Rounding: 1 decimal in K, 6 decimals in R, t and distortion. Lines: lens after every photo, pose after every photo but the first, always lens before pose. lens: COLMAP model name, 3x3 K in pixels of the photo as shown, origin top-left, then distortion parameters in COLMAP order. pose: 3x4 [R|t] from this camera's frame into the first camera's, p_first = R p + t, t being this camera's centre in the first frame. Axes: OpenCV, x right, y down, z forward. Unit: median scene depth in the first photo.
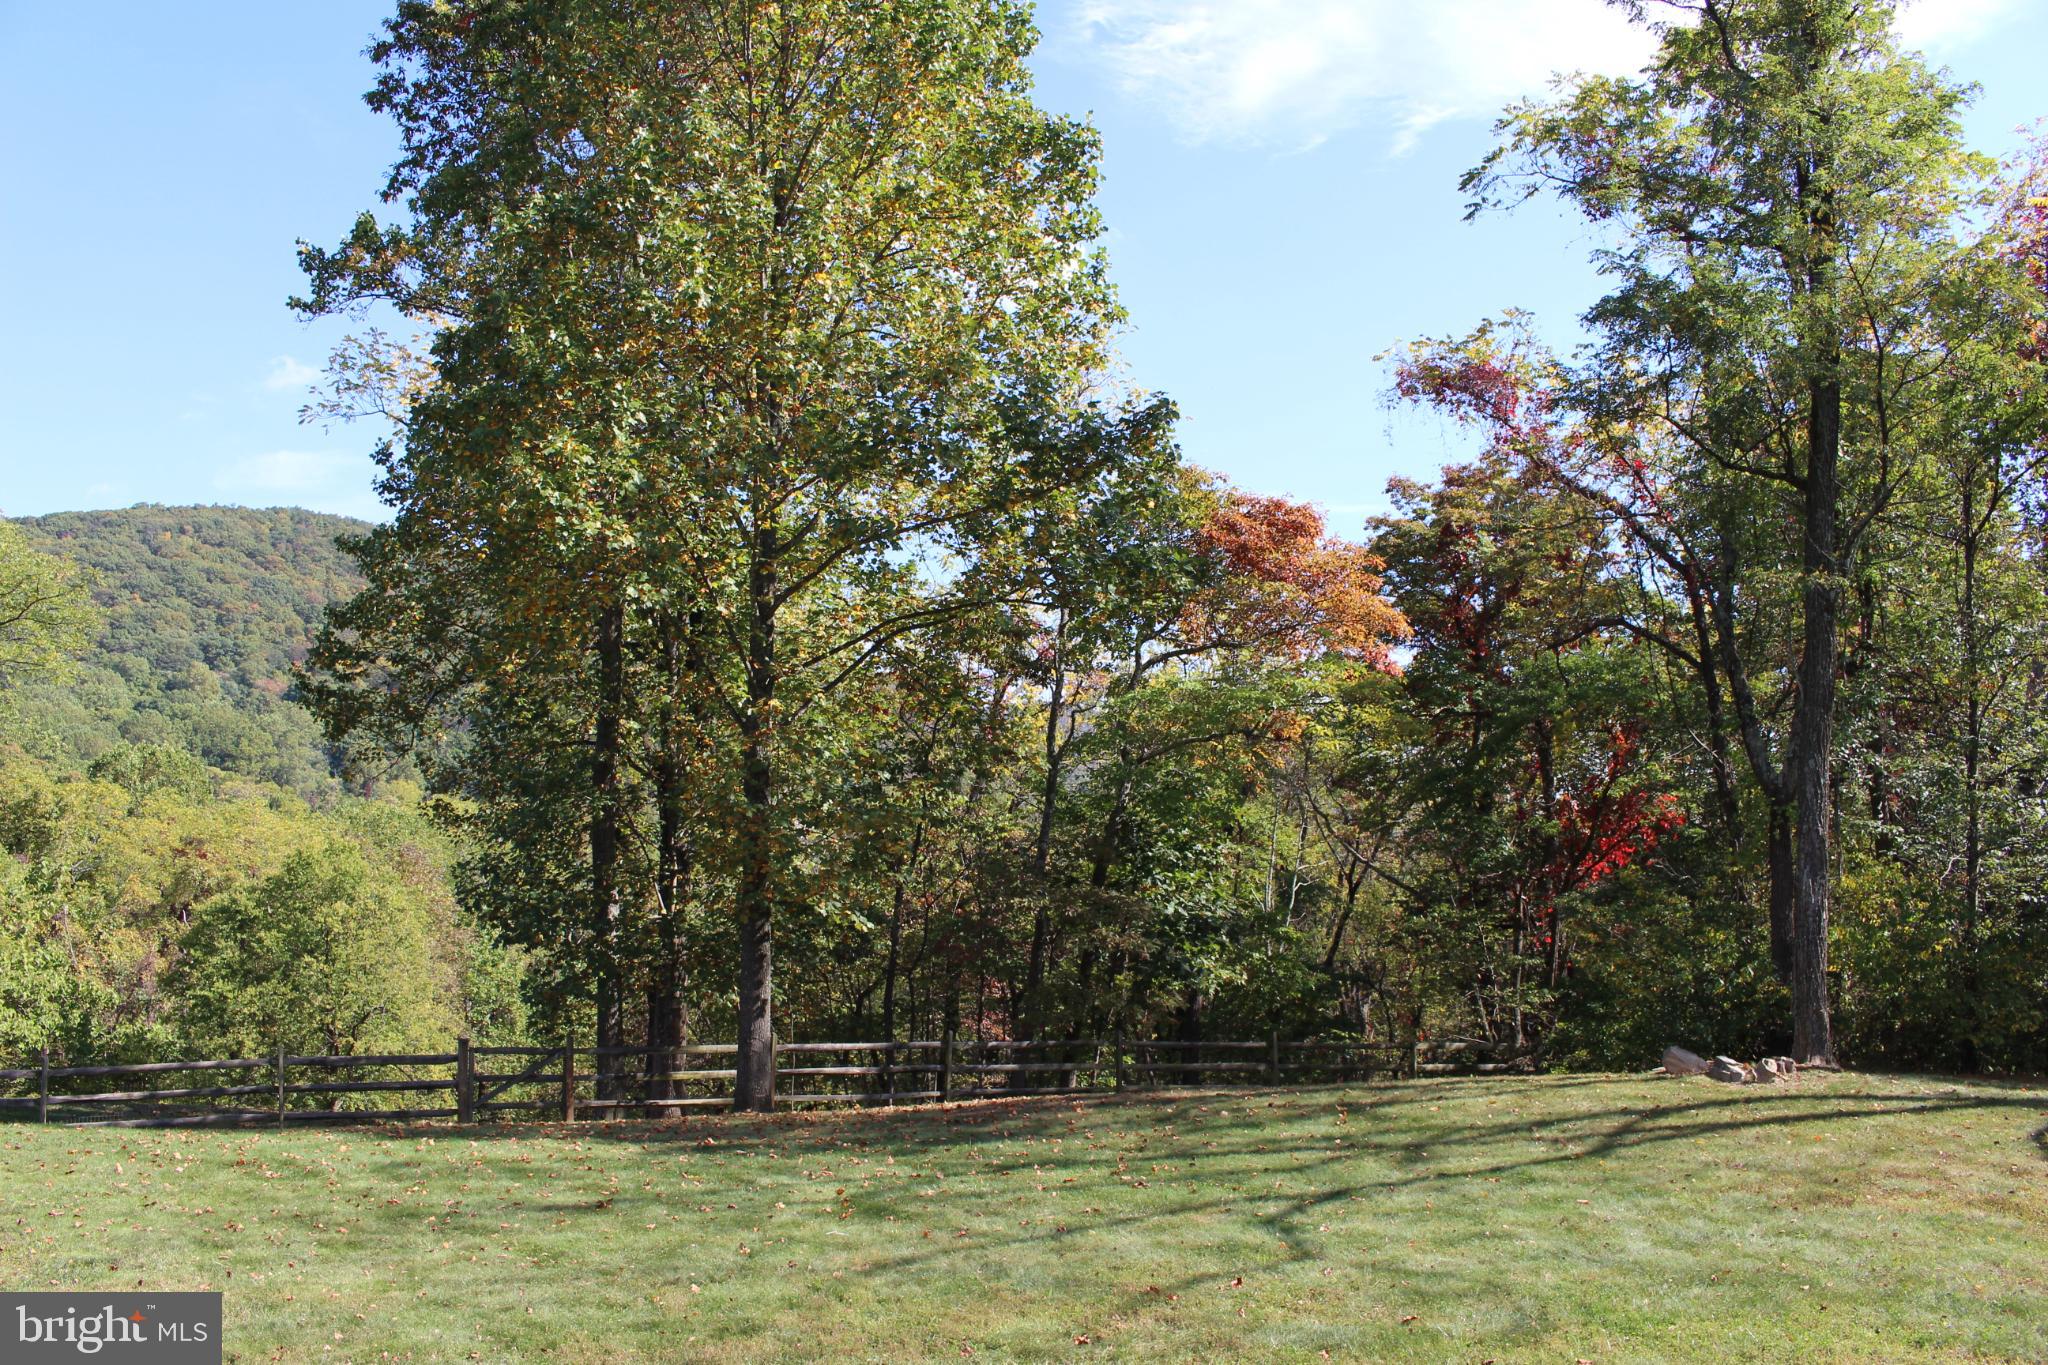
lens RADIAL K [[1703.9, 0, 1017.1], [0, 1703.9, 715.5], [0, 0, 1]] dist [-0.163623, 0.138880]
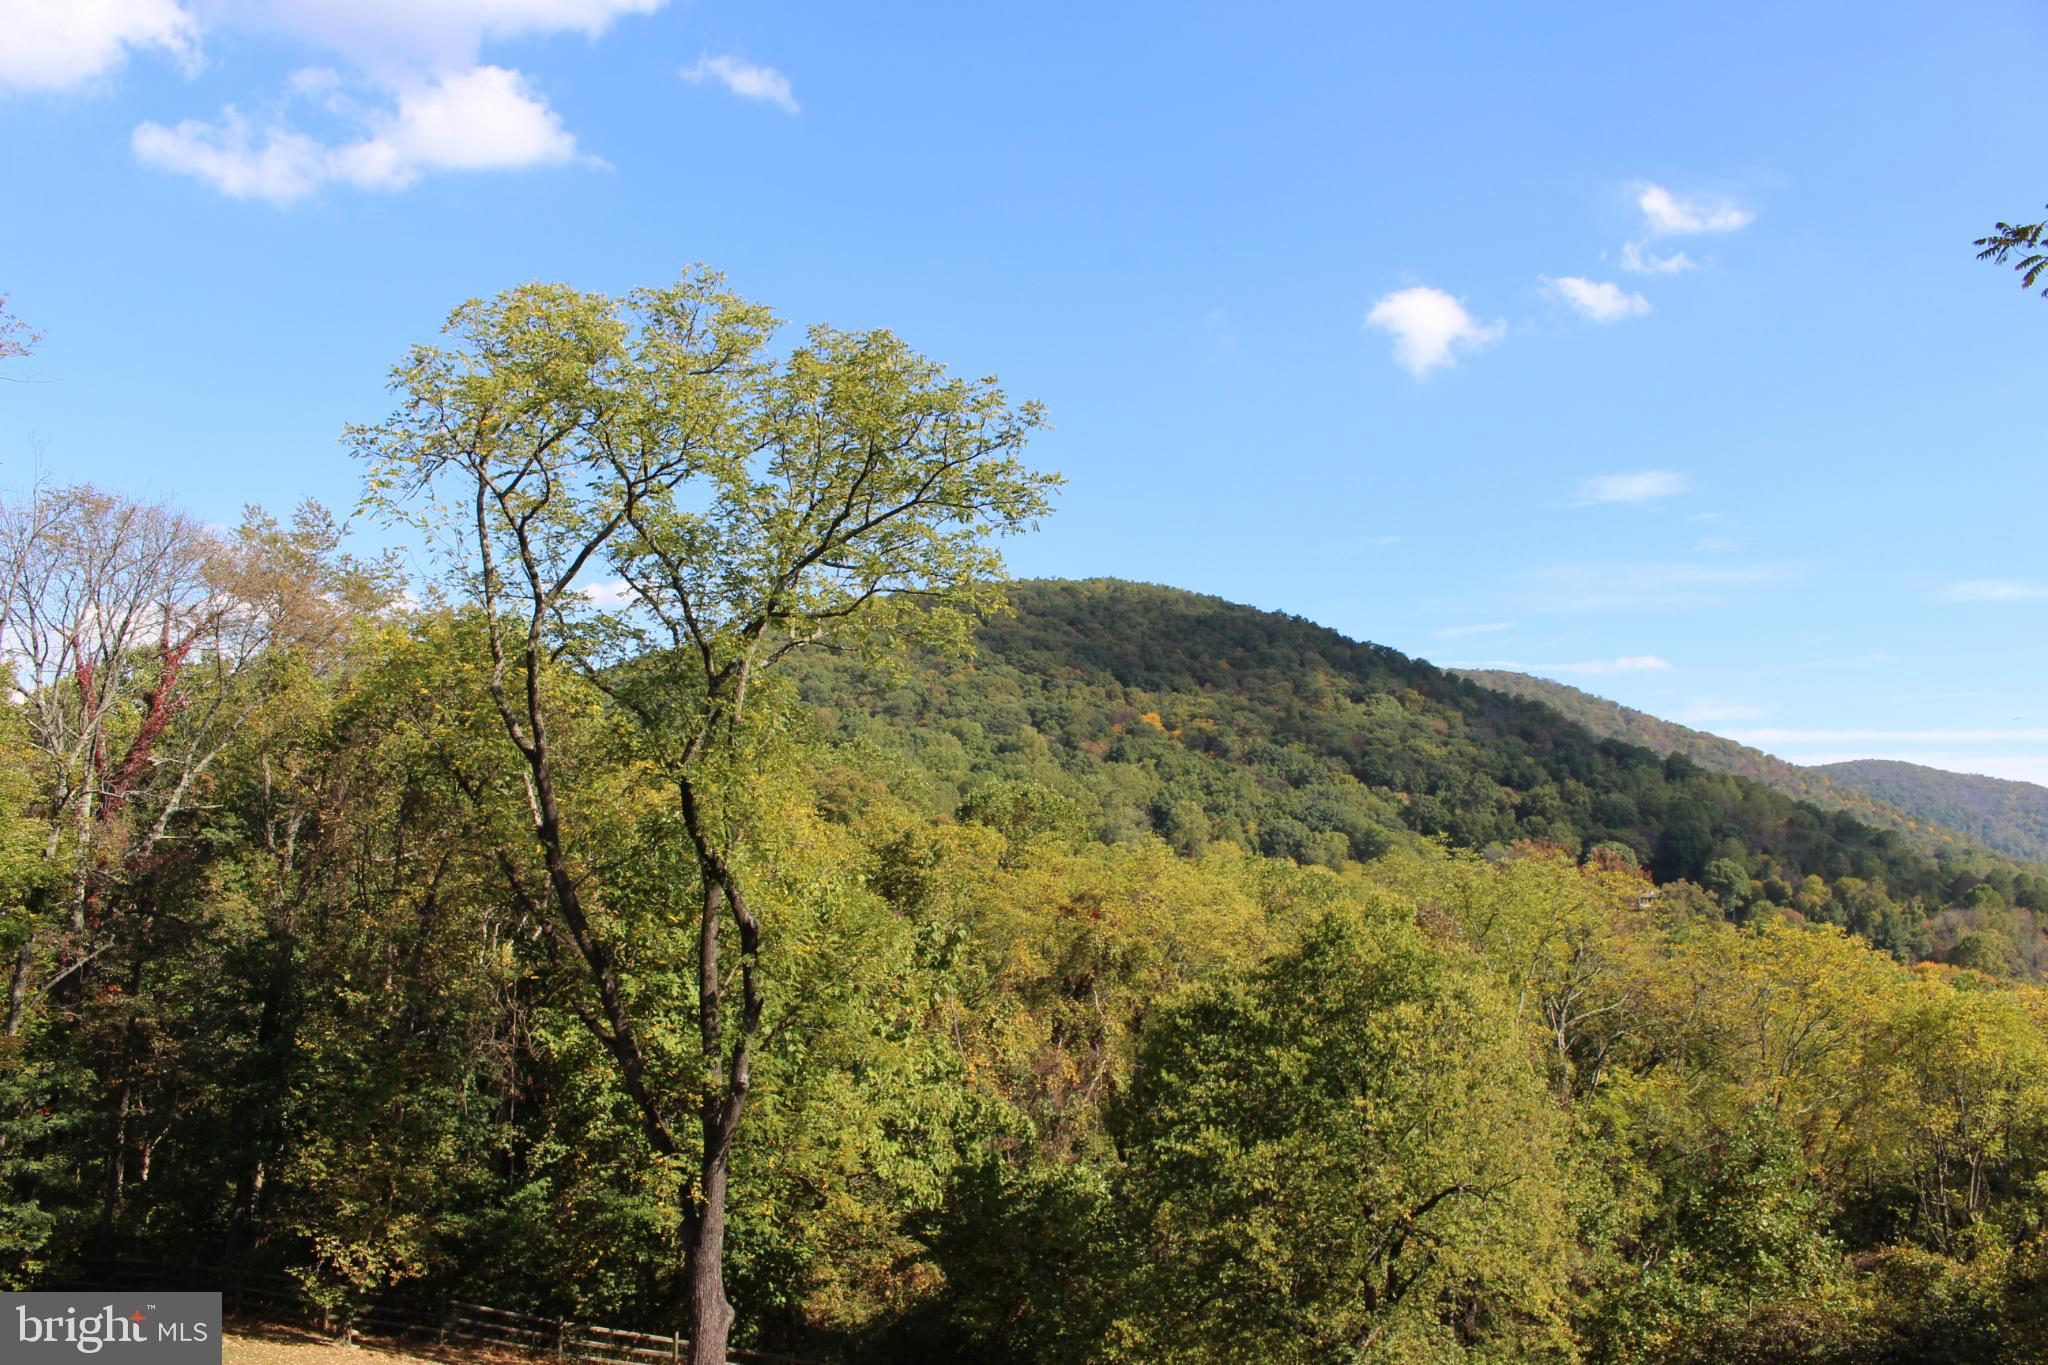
lens RADIAL K [[1698.0, 0, 1025.0], [0, 1698.0, 718.5], [0, 0, 1]] dist [-0.161963, 0.129621]
pose [[0.897652, -0.020807, -0.440214, -0.172664], [0.004528, 0.999268, -0.037998, 0.021708], [0.440682, 0.032115, 0.897089, 0.263684]]
